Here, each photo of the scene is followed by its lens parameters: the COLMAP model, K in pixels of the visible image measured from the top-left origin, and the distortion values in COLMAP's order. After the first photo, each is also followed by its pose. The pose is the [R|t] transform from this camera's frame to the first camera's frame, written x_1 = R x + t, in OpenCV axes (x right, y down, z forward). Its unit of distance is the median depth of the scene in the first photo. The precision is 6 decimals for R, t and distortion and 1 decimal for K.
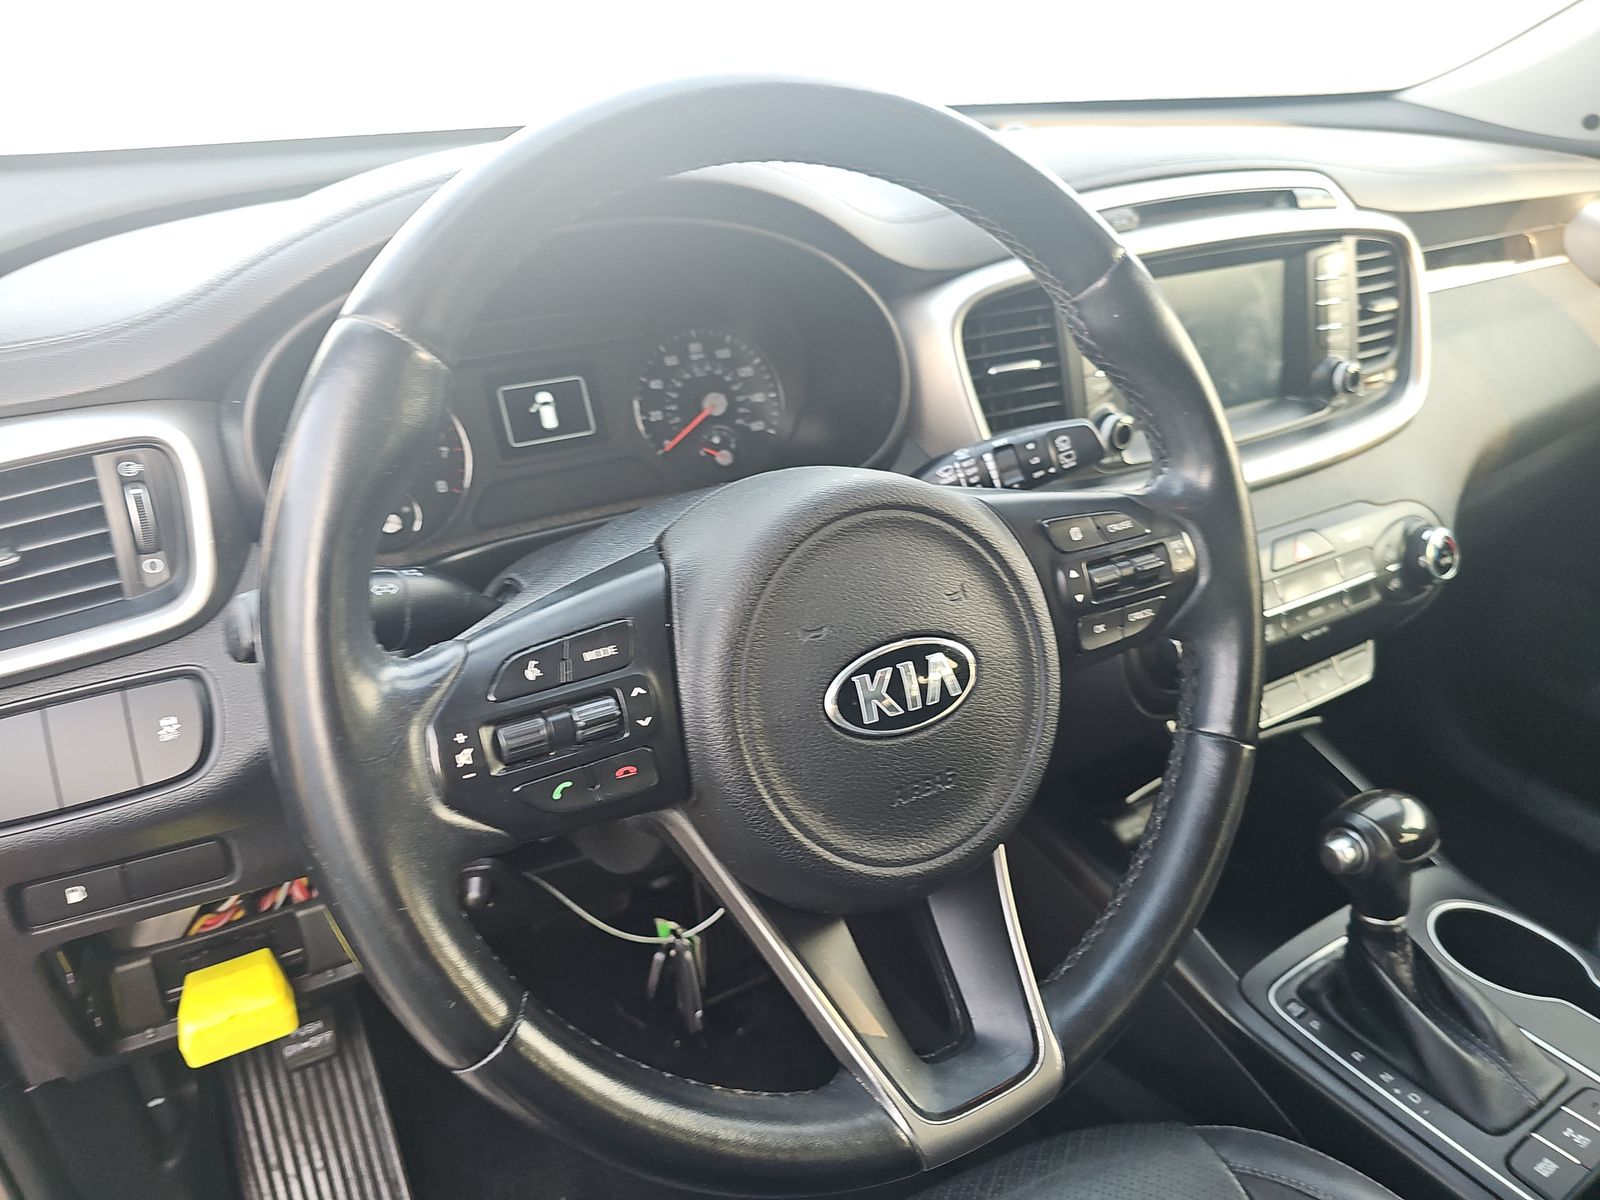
lens RADIAL K [[1042.5, 0, 820.6], [0, 1042.5, 601.0], [0, 0, 1]] dist [0.007500, -0.046356]
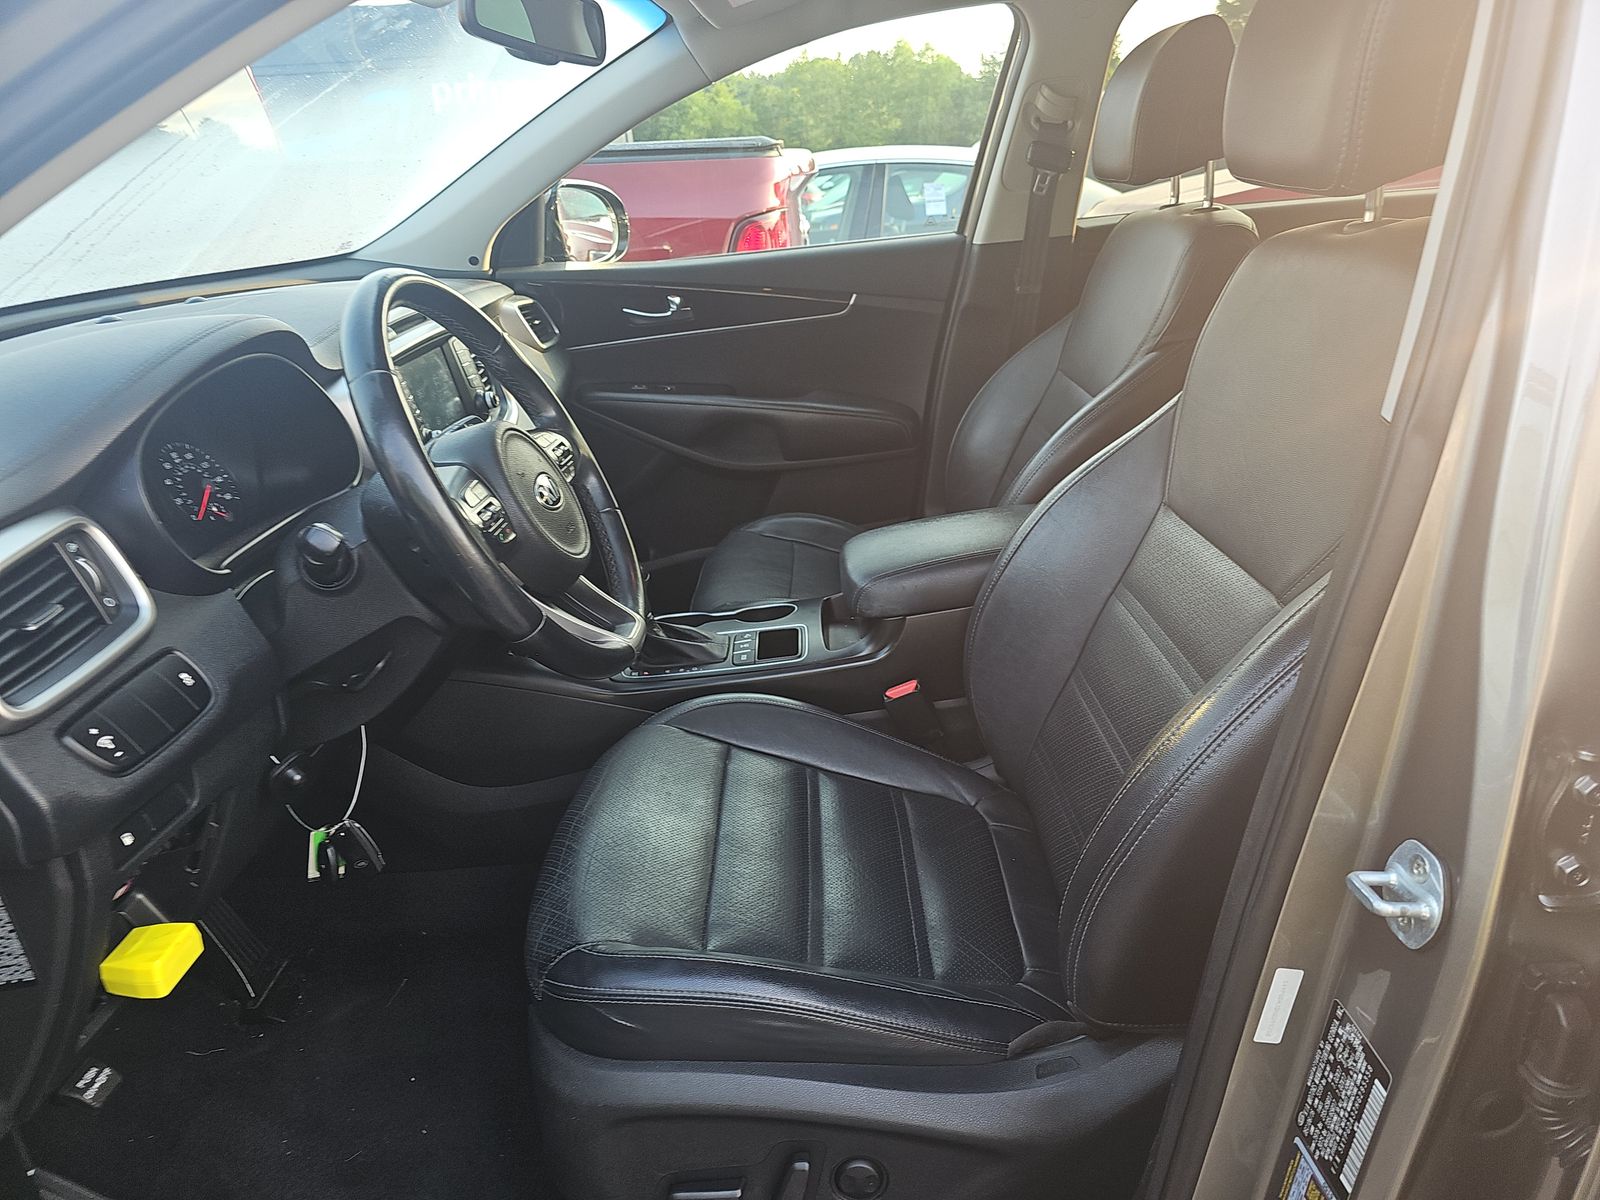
lens RADIAL K [[1002.9, 0, 791.2], [0, 1002.9, 598.8], [0, 0, 1]] dist [0.051652, -0.052570]
pose [[0.498749, -0.342571, 0.796175, -0.947998], [0.431694, 0.894718, 0.114544, 0.163250], [-0.751592, 0.286575, 0.594125, -0.492801]]
